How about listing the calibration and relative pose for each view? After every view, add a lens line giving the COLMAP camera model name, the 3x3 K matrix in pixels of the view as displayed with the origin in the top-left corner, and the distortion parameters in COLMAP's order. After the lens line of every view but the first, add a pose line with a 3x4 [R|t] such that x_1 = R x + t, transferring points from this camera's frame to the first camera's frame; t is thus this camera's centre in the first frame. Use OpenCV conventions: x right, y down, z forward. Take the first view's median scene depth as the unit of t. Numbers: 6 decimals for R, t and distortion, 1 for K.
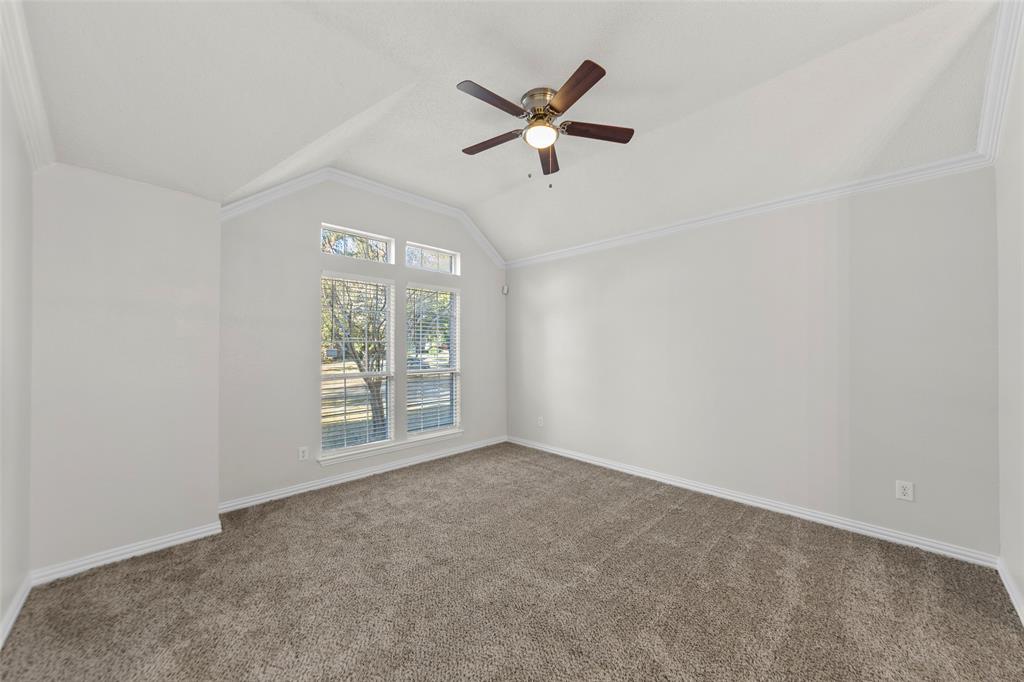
lens RADIAL K [[366.8, 0, 512.9], [0, 366.8, 353.9], [0, 0, 1]] dist [0.000235, -0.000059]
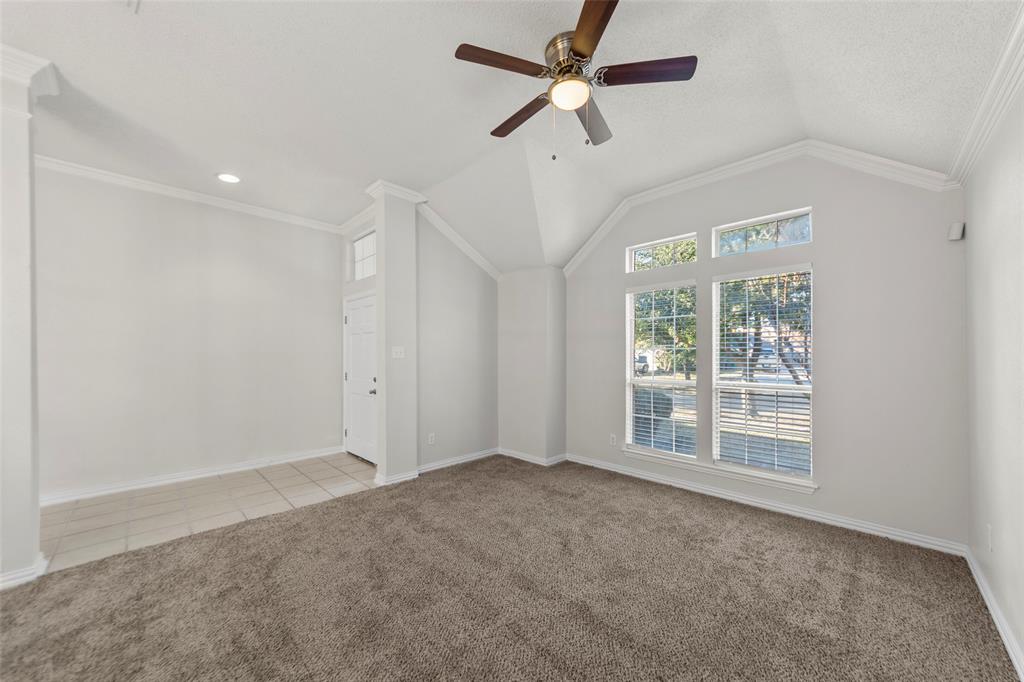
lens RADIAL K [[366.8, 0, 512.9], [0, 366.8, 353.9], [0, 0, 1]] dist [0.000235, -0.000059]
pose [[0.013892, -0.004559, -0.999893, 0.692605], [-0.020655, 0.999775, -0.004846, -0.003474], [0.999690, 0.020720, 0.013795, 0.672329]]
